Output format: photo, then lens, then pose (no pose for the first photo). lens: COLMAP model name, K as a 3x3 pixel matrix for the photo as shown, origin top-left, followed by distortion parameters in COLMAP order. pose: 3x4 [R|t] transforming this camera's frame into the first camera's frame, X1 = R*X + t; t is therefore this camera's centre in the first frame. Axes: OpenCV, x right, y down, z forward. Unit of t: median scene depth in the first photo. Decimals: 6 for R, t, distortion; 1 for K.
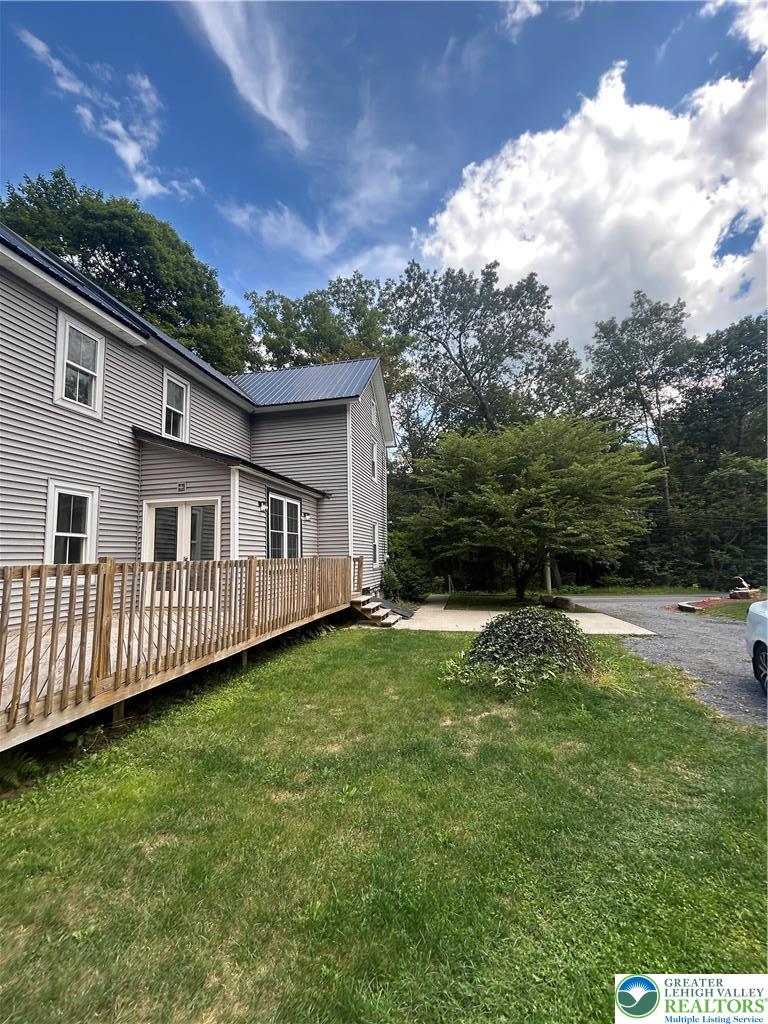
lens RADIAL K [[434.3, 0, 386.3], [0, 434.3, 511.3], [0, 0, 1]] dist [-0.002919, 0.001221]
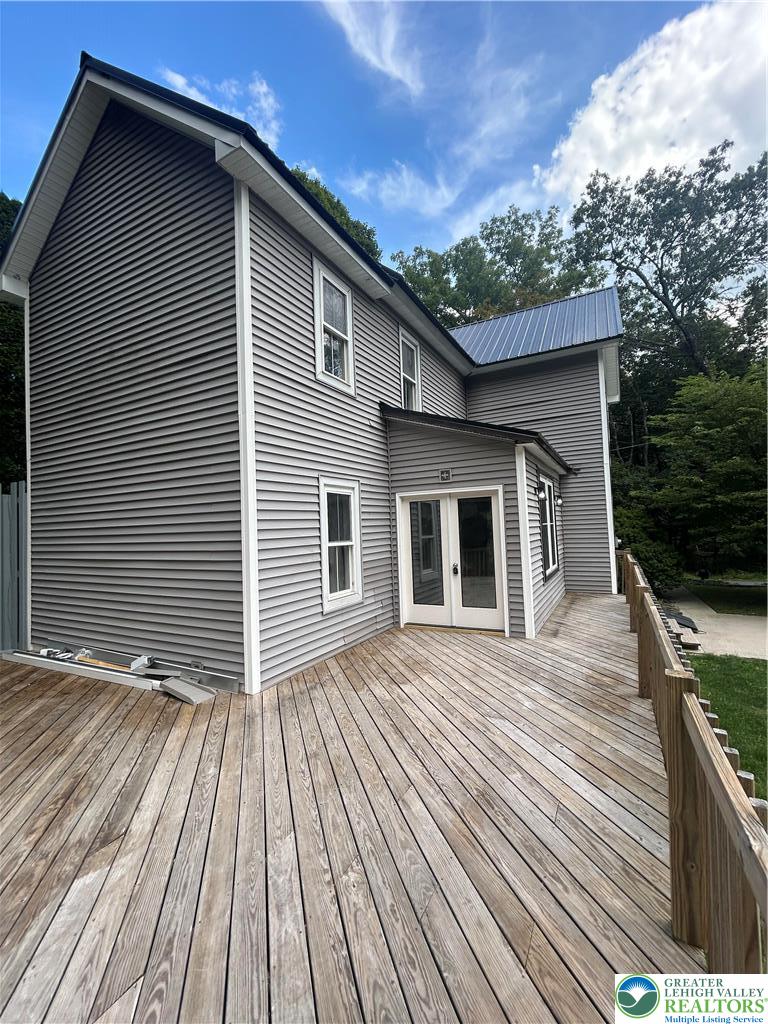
lens RADIAL K [[434.3, 0, 382.9], [0, 434.3, 509.2], [0, 0, 1]] dist [-0.002919, 0.001221]
pose [[0.959465, -0.027283, -0.280505, -0.095509], [0.046057, 0.997101, 0.060559, -0.012263], [0.278040, -0.071023, 0.957940, 0.057703]]
